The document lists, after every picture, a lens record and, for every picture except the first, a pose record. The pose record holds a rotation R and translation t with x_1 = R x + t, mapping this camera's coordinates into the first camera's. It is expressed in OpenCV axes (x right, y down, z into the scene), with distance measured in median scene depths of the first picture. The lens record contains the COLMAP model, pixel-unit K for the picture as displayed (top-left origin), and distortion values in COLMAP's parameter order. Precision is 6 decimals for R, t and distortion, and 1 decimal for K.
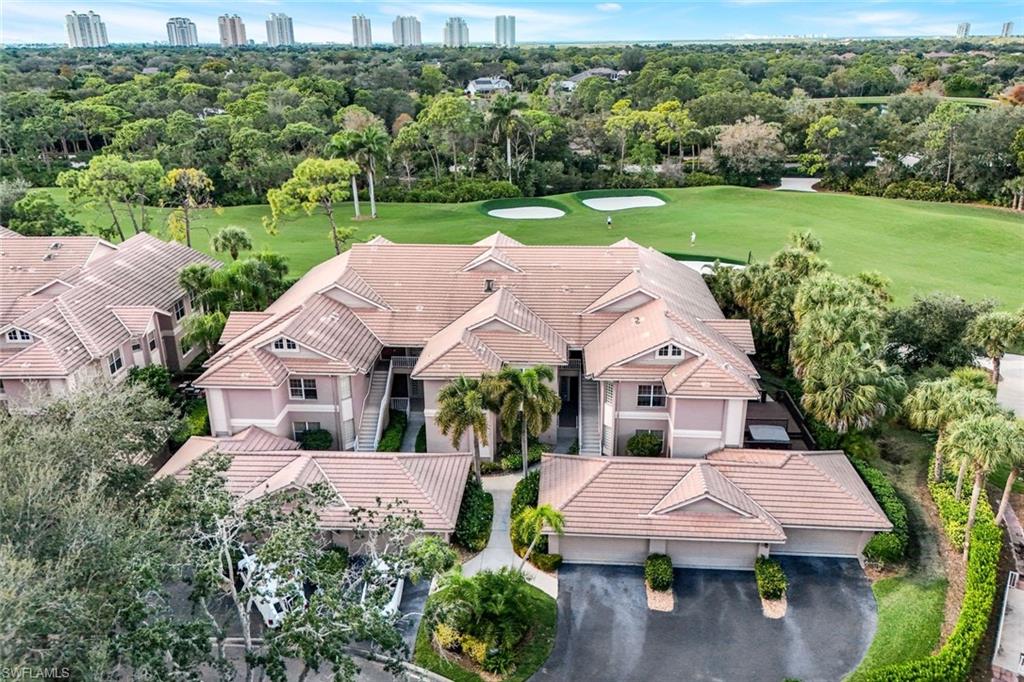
lens RADIAL K [[742.2, 0, 512.0], [0, 742.2, 341.0], [0, 0, 1]] dist [0.108321, -0.136161]
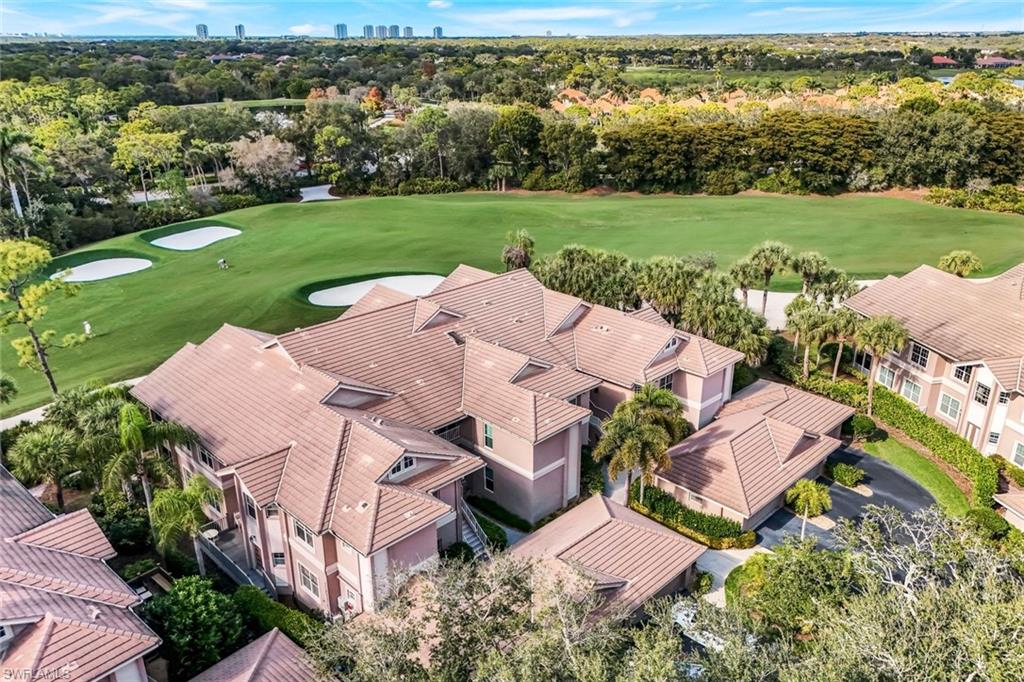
lens RADIAL K [[762.4, 0, 512.0], [0, 762.4, 341.0], [0, 0, 1]] dist [0.031978, -0.001272]
pose [[0.651355, -0.270034, 0.709097, -0.774744], [0.274079, 0.955166, 0.111980, -0.183669], [-0.707543, 0.121410, 0.696163, 0.318672]]
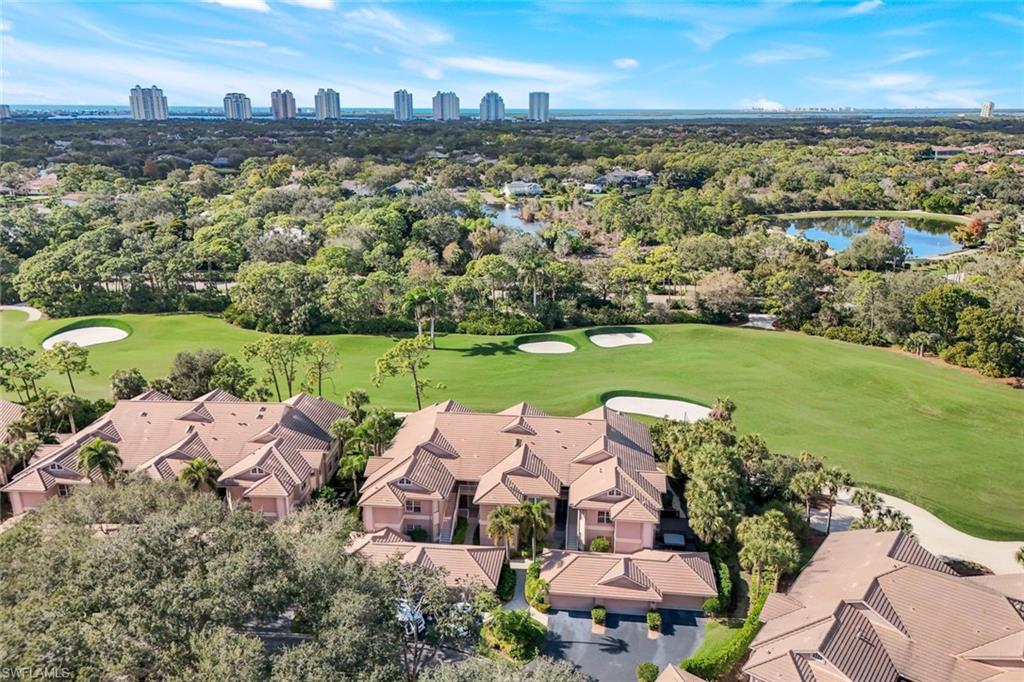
lens RADIAL K [[741.4, 0, 513.4], [0, 741.4, 317.2], [0, 0, 1]] dist [0.042915, -0.003970]
pose [[0.999103, 0.019186, -0.037740, 0.022427], [-0.023359, 0.993271, -0.113430, -0.193481], [0.035309, 0.114210, 0.992829, -0.834843]]
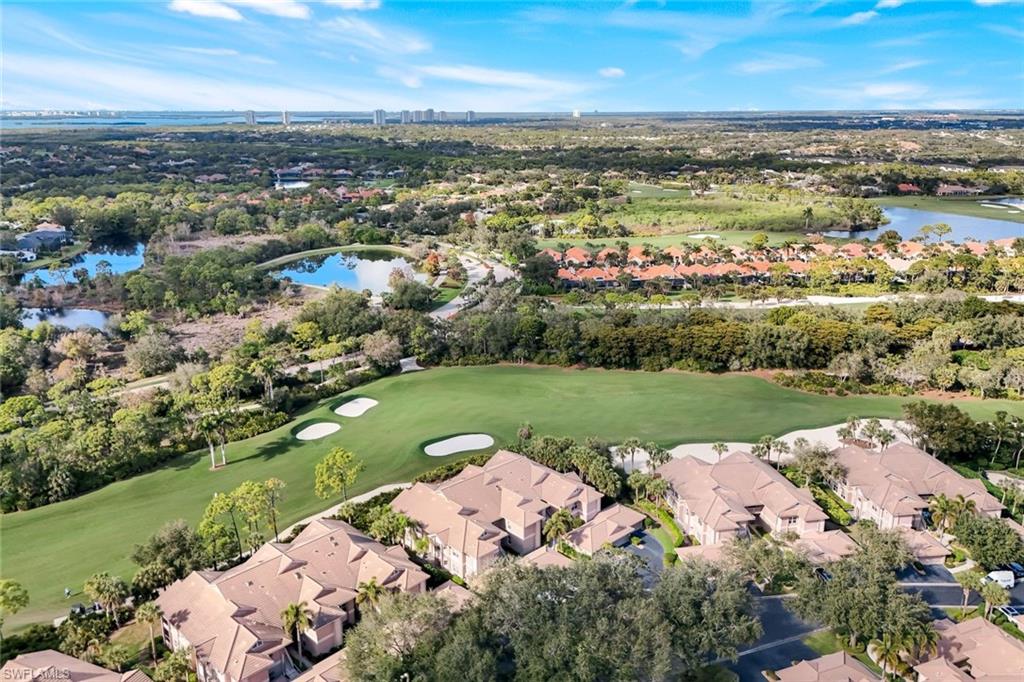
lens RADIAL K [[742.2, 0, 512.0], [0, 742.2, 341.0], [0, 0, 1]] dist [0.108321, -0.136161]
pose [[0.678554, -0.196697, 0.707725, -2.035646], [0.265281, 0.964075, 0.013598, -0.689988], [-0.684974, 0.178520, 0.706358, -1.143479]]
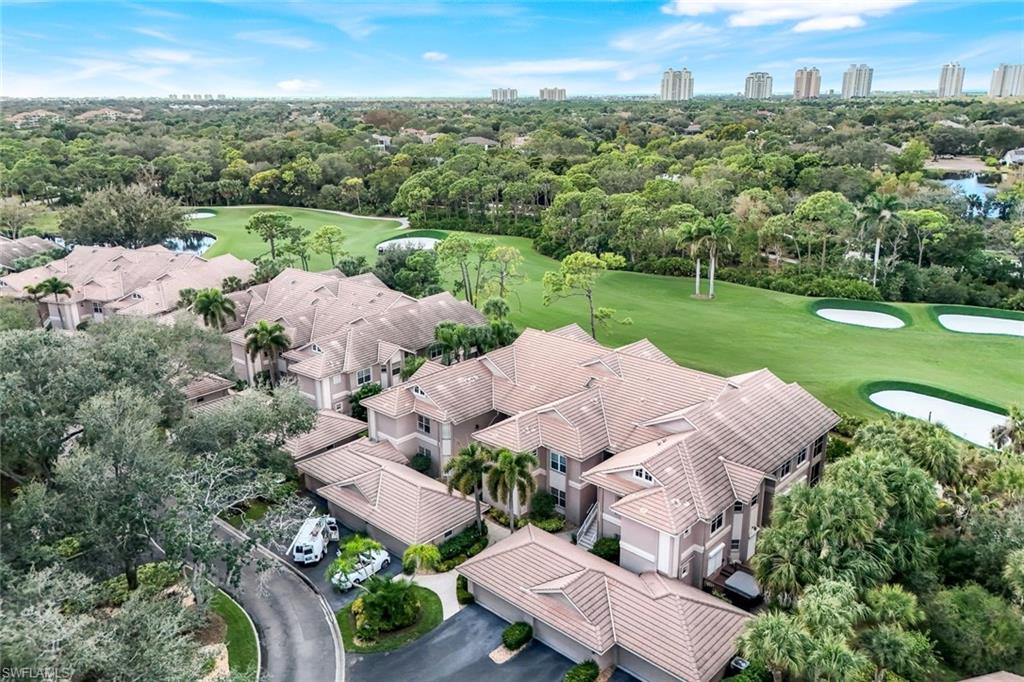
lens RADIAL K [[762.4, 0, 512.0], [0, 762.4, 341.0], [0, 0, 1]] dist [0.031978, -0.001272]
pose [[0.779236, 0.190568, -0.597056, 0.672513], [-0.229804, 0.973178, 0.010693, -0.141022], [0.583080, 0.128873, 0.802128, -0.066383]]
